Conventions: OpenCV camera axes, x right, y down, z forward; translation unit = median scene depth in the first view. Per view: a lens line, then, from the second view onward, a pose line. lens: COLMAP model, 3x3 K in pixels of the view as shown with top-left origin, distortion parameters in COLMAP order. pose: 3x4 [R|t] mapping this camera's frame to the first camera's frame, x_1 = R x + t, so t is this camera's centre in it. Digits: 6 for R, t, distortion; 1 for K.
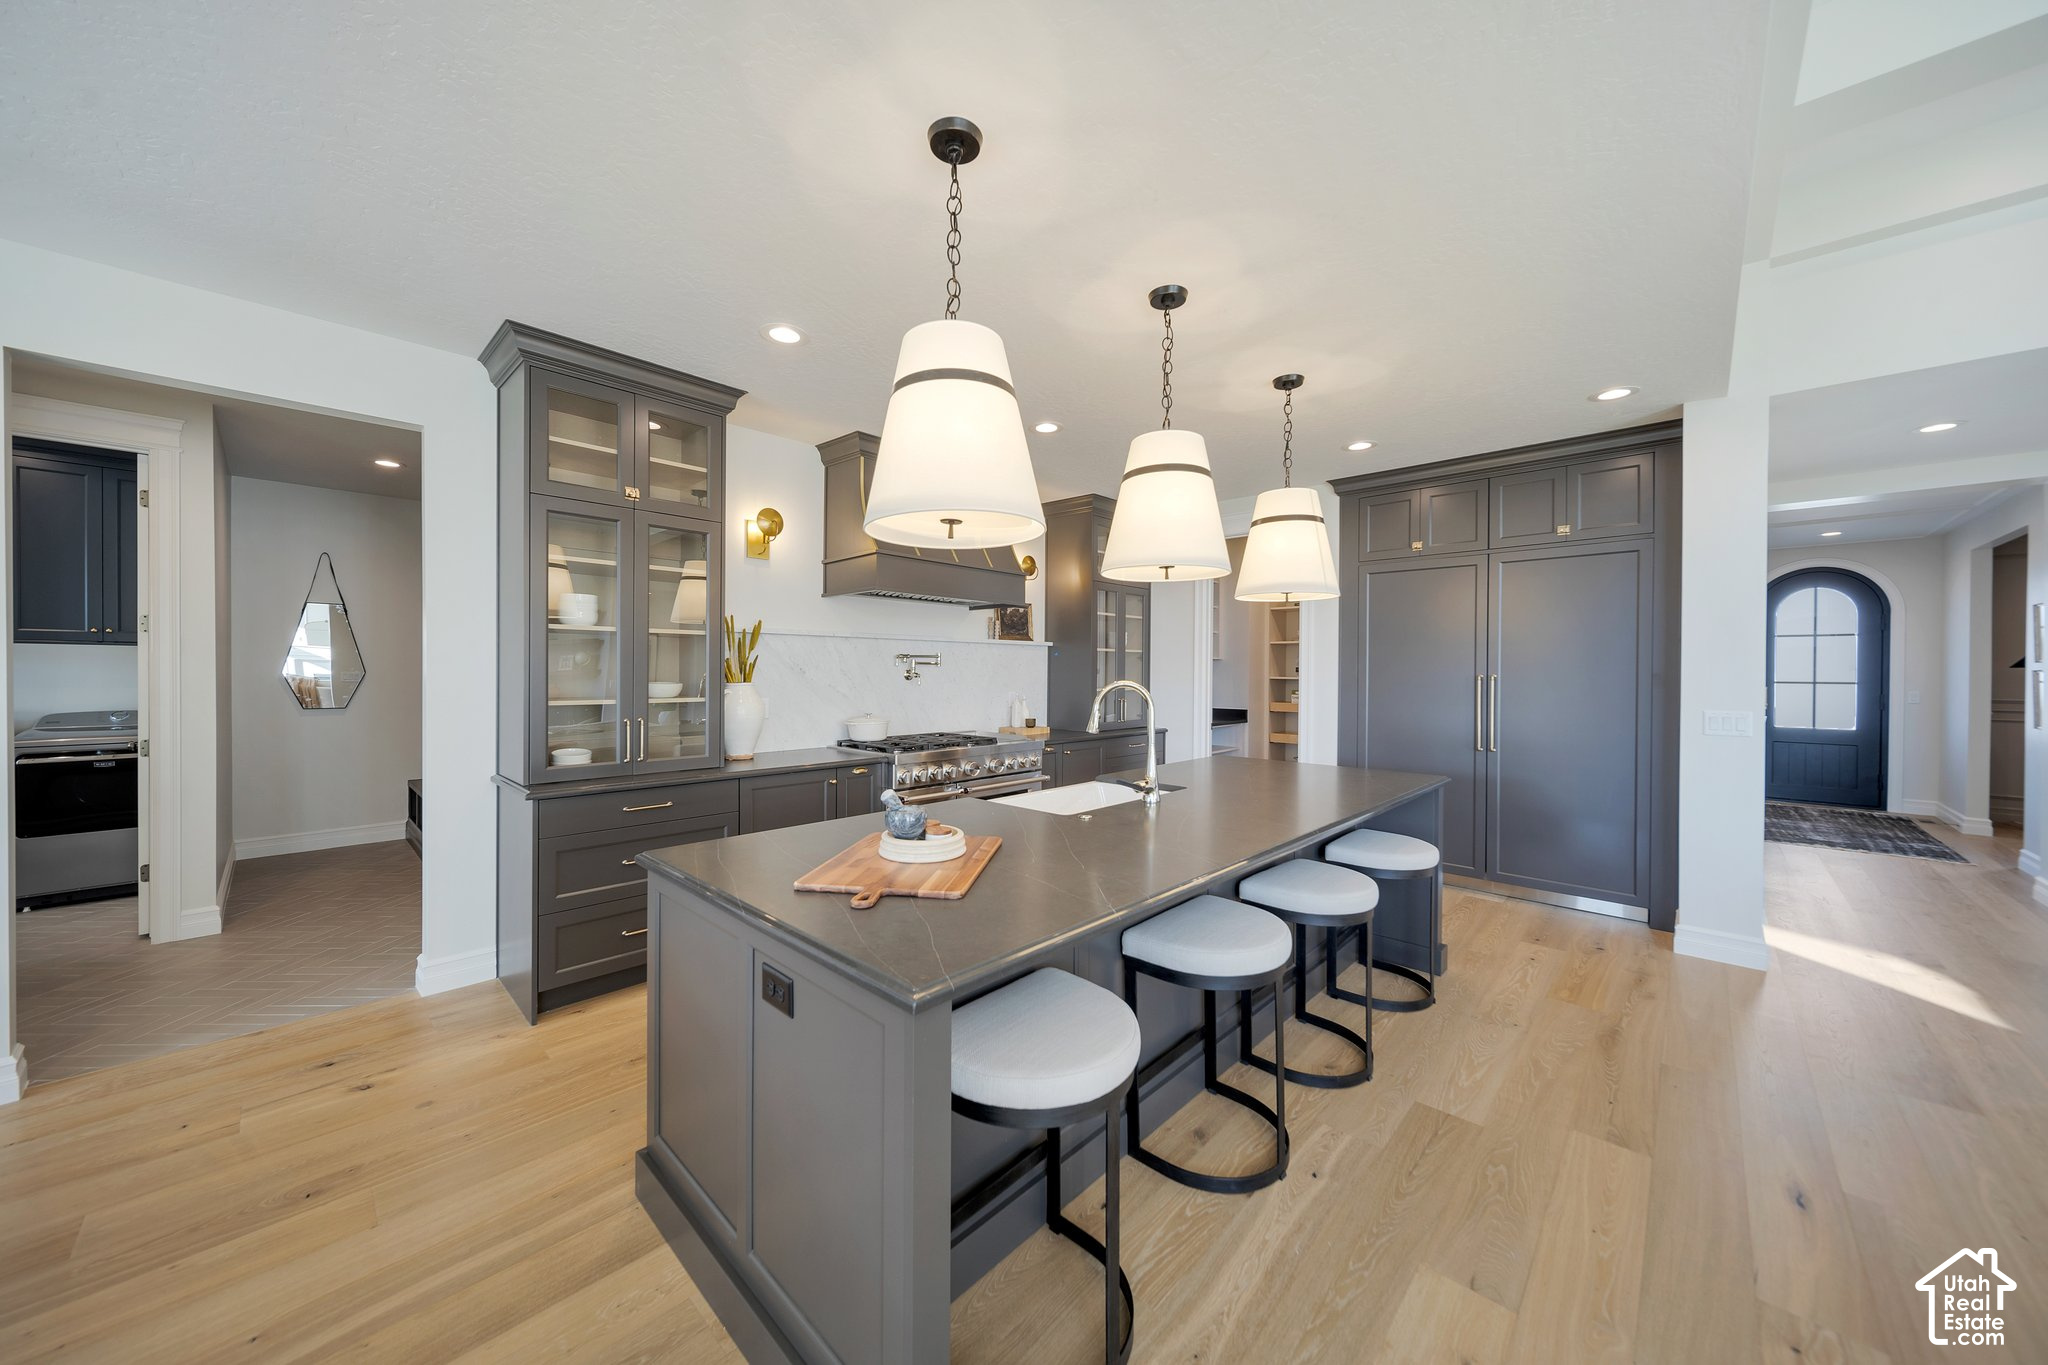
lens RADIAL K [[717.5, 0, 1021.2], [0, 717.5, 676.9], [0, 0, 1]] dist [0.000938, -0.001452]
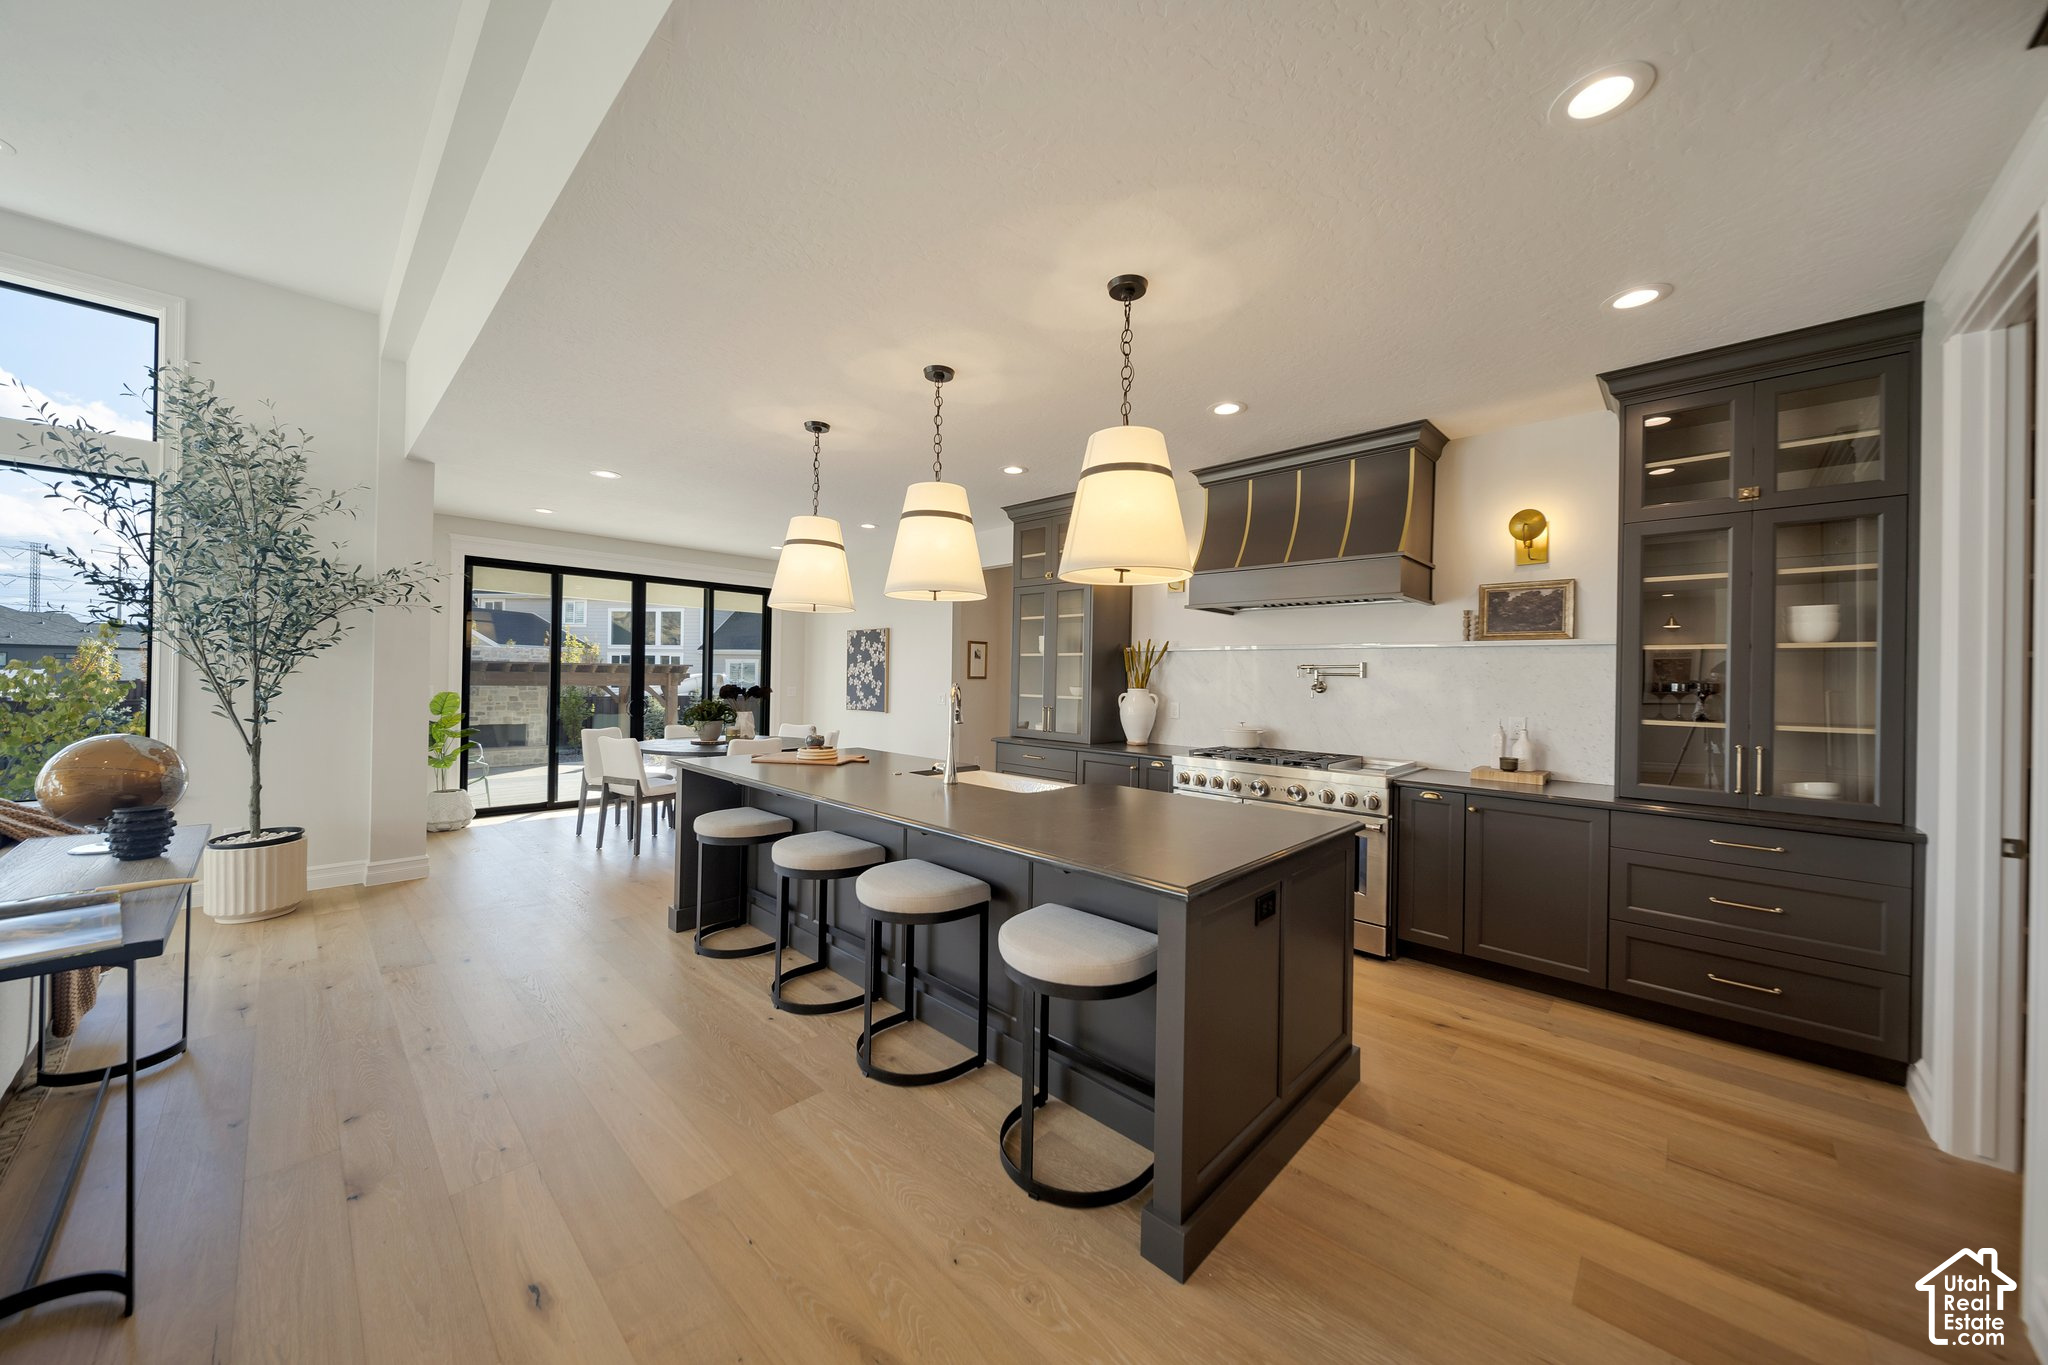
lens RADIAL K [[704.8, 0, 1013.9], [0, 704.8, 676.8], [0, 0, 1]] dist [0.001012, -0.000929]
pose [[-0.009881, -0.004919, -0.999939, 0.782533], [-0.026203, 0.999646, -0.004658, -0.001978], [0.999608, 0.026155, -0.010006, 0.632505]]
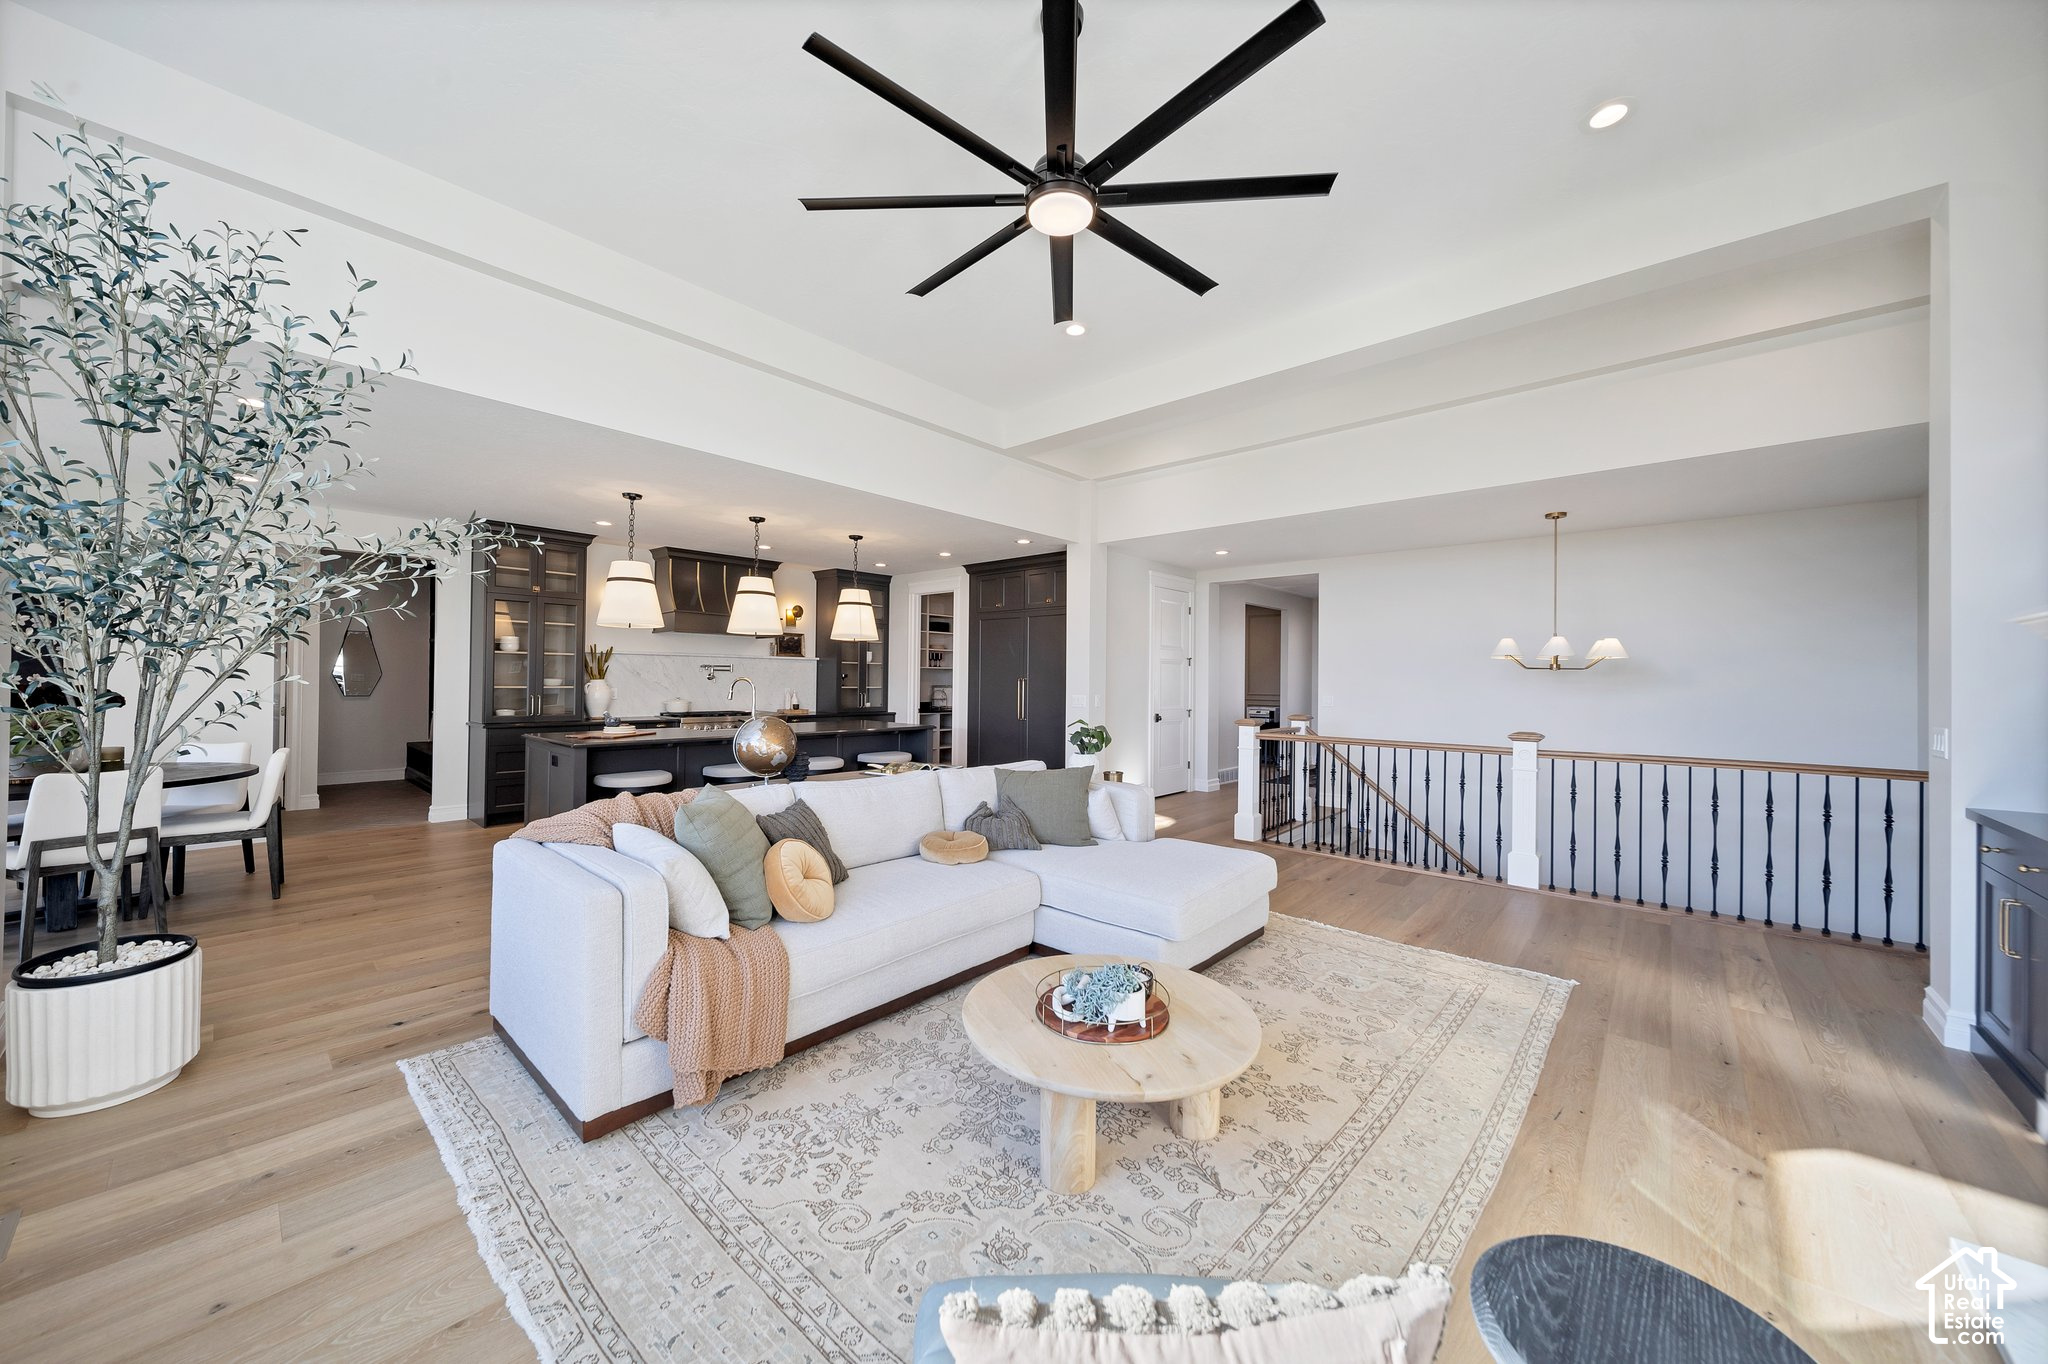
lens RADIAL K [[717.5, 0, 1019.0], [0, 717.5, 675.2], [0, 0, 1]] dist [0.000938, -0.001452]
pose [[0.999723, 0.006053, 0.022730, 0.573850], [-0.005685, 0.999852, -0.016231, 0.017792], [-0.022825, 0.016098, 0.999610, -0.788577]]
